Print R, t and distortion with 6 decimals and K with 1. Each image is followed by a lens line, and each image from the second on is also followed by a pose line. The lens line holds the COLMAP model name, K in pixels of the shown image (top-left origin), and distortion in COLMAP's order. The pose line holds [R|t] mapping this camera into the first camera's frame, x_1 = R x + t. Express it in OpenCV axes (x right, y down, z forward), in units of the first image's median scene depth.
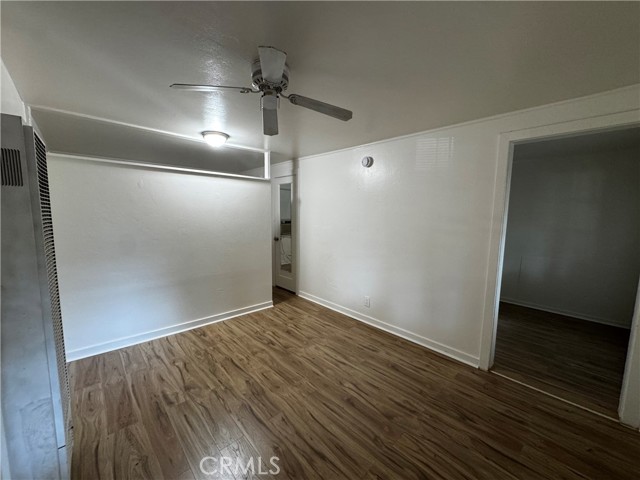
lens RADIAL K [[256.9, 0, 324.8], [0, 256.9, 243.3], [0, 0, 1]] dist [-0.007645, -0.000137]
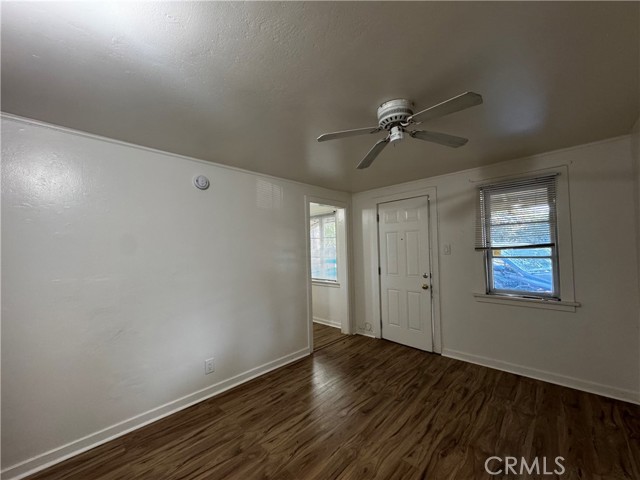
lens RADIAL K [[256.9, 0, 316.3], [0, 256.9, 238.1], [0, 0, 1]] dist [-0.007645, -0.000137]
pose [[-0.044673, 0.031626, 0.998501, -0.772676], [0.147891, 0.988695, -0.024699, -0.094821], [-0.987994, 0.146566, -0.048845, 0.880771]]
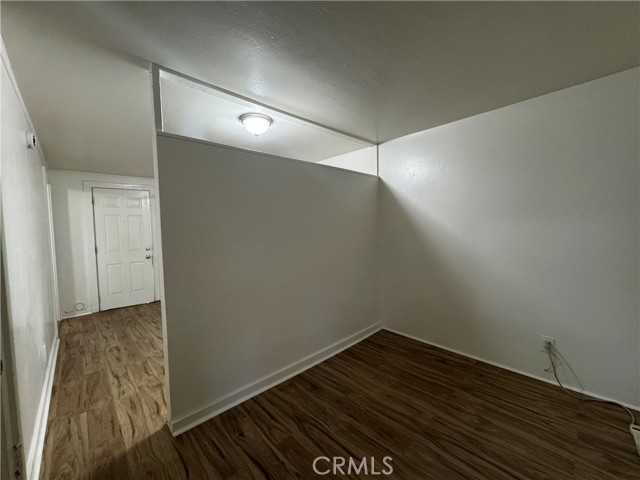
lens RADIAL K [[256.9, 0, 315.4], [0, 256.9, 233.4], [0, 0, 1]] dist [-0.007645, -0.000137]
pose [[-0.999552, 0.026514, 0.013918, -0.687023], [0.028172, 0.990174, 0.136971, -0.176626], [-0.010149, 0.137302, -0.990477, 2.055182]]
